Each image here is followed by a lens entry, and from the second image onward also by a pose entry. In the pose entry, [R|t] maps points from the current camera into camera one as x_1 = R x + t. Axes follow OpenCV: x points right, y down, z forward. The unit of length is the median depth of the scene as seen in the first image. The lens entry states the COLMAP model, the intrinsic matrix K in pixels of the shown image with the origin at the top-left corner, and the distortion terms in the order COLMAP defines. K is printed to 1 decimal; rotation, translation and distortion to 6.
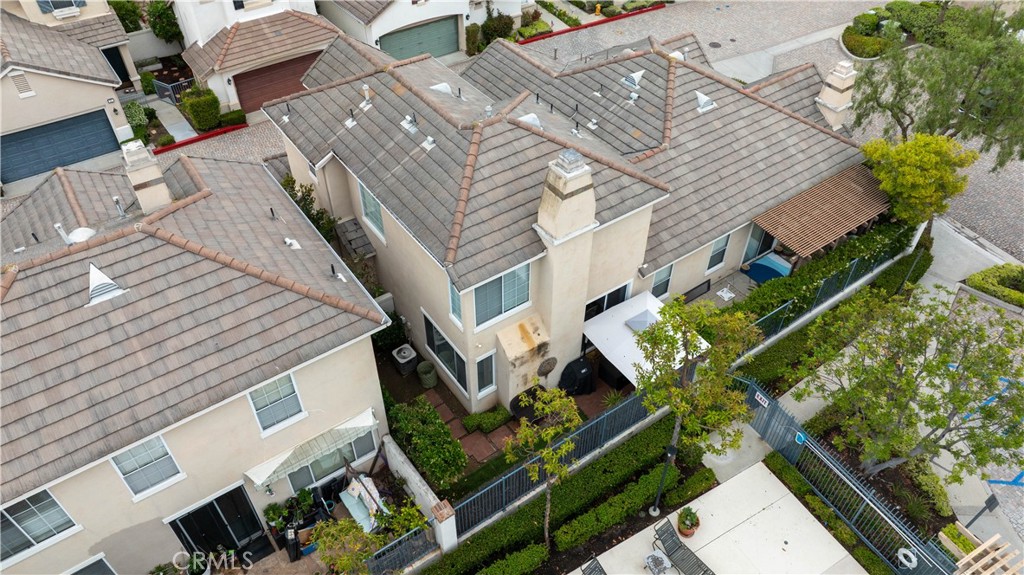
lens RADIAL K [[722.1, 0, 514.4], [0, 722.1, 289.6], [0, 0, 1]] dist [-0.034977, 0.038001]
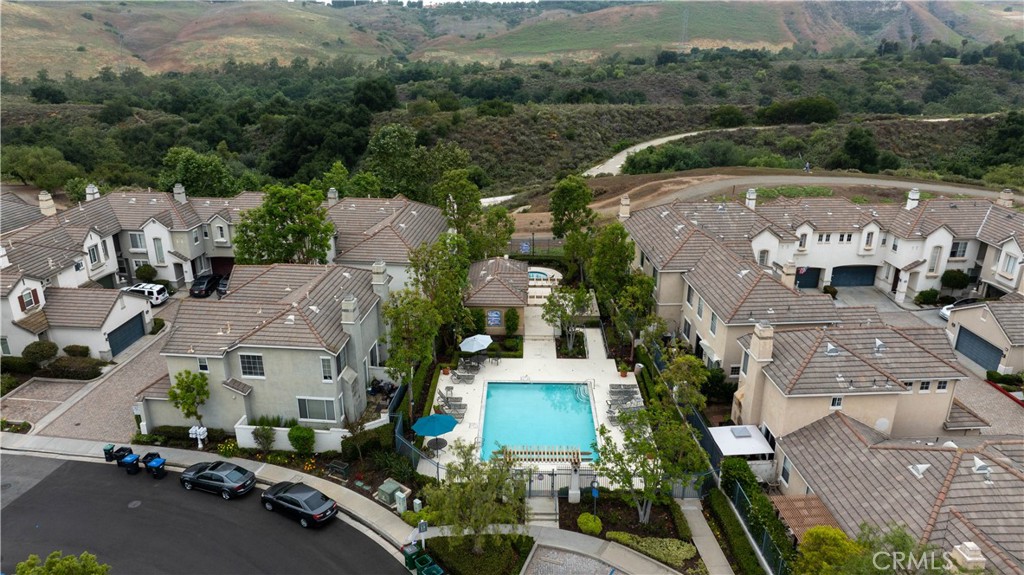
lens RADIAL K [[722.1, 0, 514.4], [0, 722.1, 289.6], [0, 0, 1]] dist [-0.034977, 0.038001]
pose [[-0.515459, 0.299218, -0.802976, 2.076632], [-0.595538, 0.548682, 0.586756, -1.000063], [0.616146, 0.780652, -0.104627, 0.570829]]
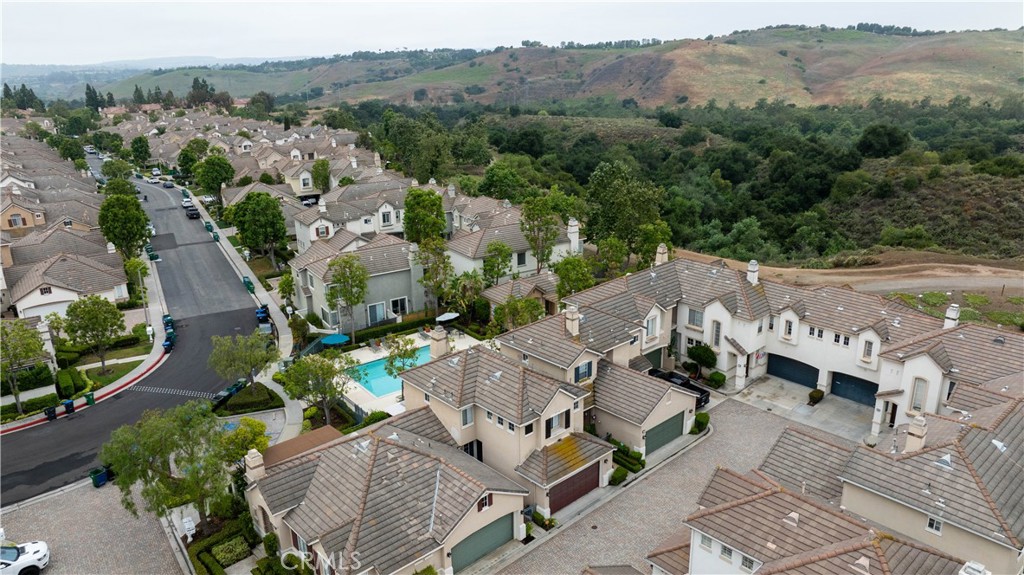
lens RADIAL K [[722.1, 0, 514.4], [0, 722.1, 289.6], [0, 0, 1]] dist [-0.034977, 0.038001]
pose [[-0.992166, 0.051468, -0.113829, 0.087157], [-0.075777, 0.476453, 0.875928, -2.566959], [0.099316, 0.877692, -0.468821, 2.018068]]
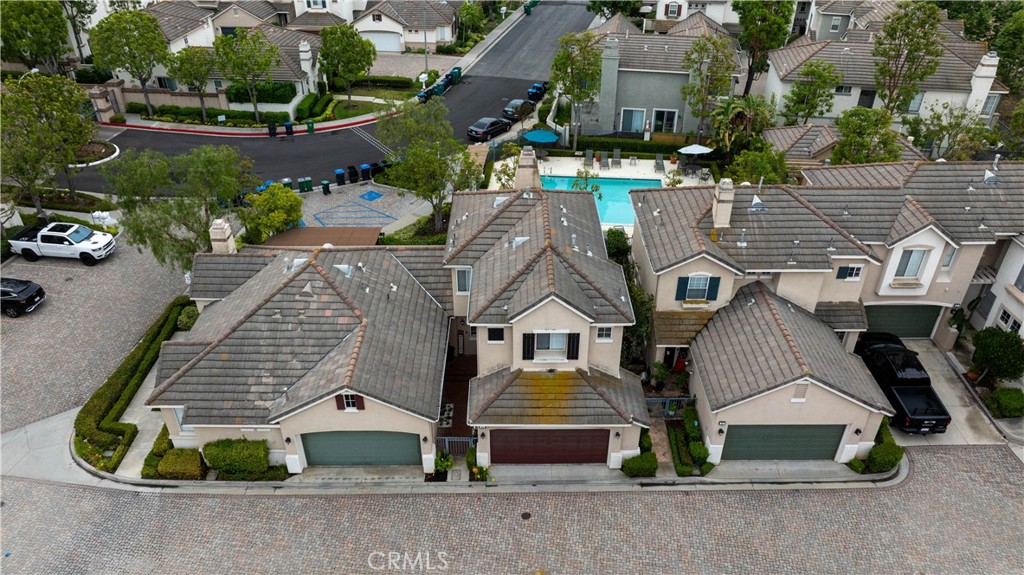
lens RADIAL K [[722.1, 0, 514.4], [0, 722.1, 289.6], [0, 0, 1]] dist [-0.034977, 0.038001]
pose [[-0.816862, -0.321126, 0.479182, -0.893389], [0.394999, 0.293986, 0.870372, -1.653521], [-0.420372, 0.900250, -0.113302, 1.412013]]
